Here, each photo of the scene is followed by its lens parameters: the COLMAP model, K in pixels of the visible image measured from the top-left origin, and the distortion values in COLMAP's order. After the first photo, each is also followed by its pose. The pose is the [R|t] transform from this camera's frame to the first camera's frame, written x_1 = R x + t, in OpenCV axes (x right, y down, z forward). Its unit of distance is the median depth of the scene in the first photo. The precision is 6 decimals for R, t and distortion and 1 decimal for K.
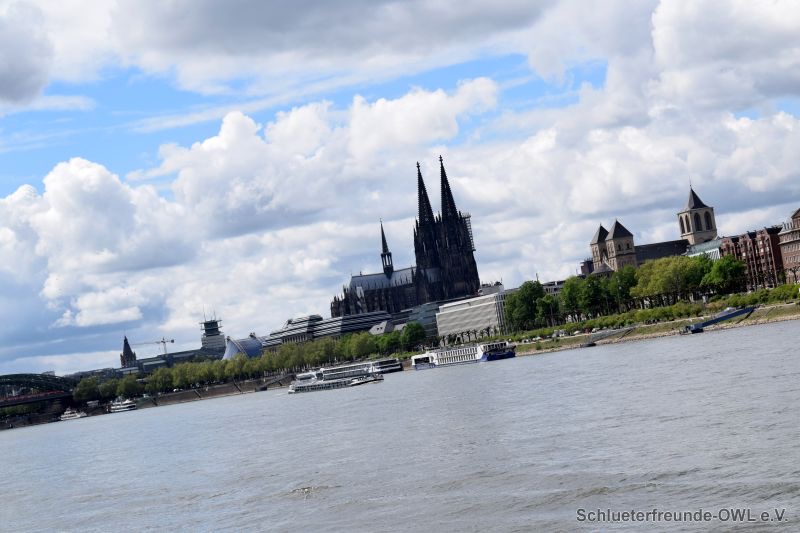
lens RADIAL K [[1895.7, 0, 400.0], [0, 1895.7, 266.5], [0, 0, 1]] dist [0.144424, -0.124185]
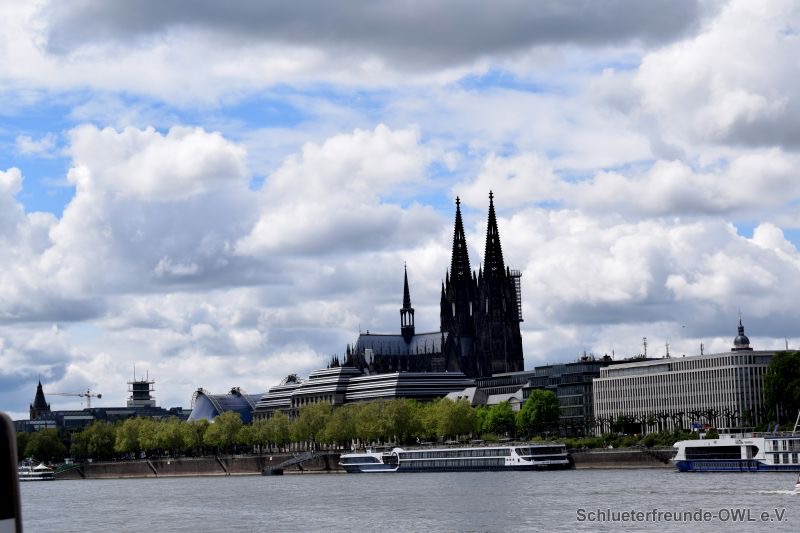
lens RADIAL K [[1895.7, 0, 400.0], [0, 1895.7, 266.5], [0, 0, 1]] dist [0.144424, -0.124185]
pose [[0.991559, 0.122802, 0.041603, -0.057871], [-0.120329, 0.991068, -0.057499, 0.026114], [-0.048292, 0.052008, 0.997478, 0.344141]]
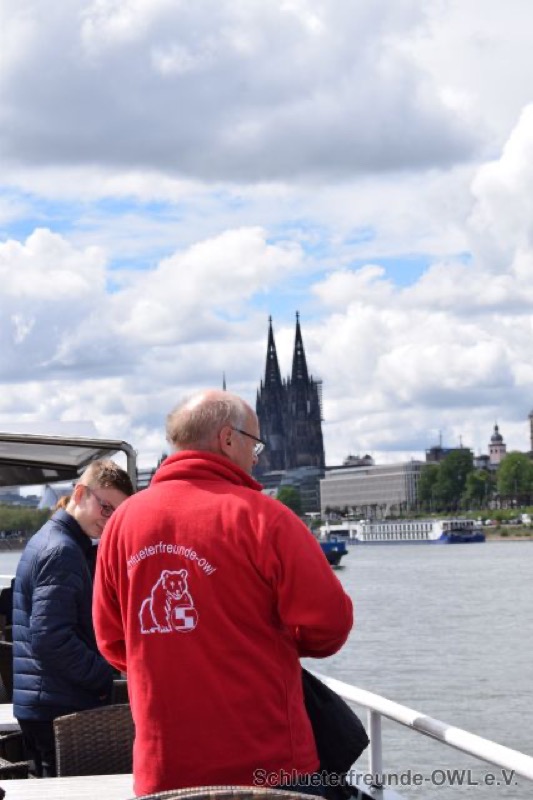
lens RADIAL K [[1895.7, 0, 266.5], [0, 1895.7, 400.0], [0, 0, 1]] dist [0.144424, -0.124185]
pose [[0.992258, 0.116544, 0.042921, -0.036530], [-0.115446, 0.992940, -0.027250, 0.012905], [-0.045794, 0.022084, 0.998707, 0.146055]]
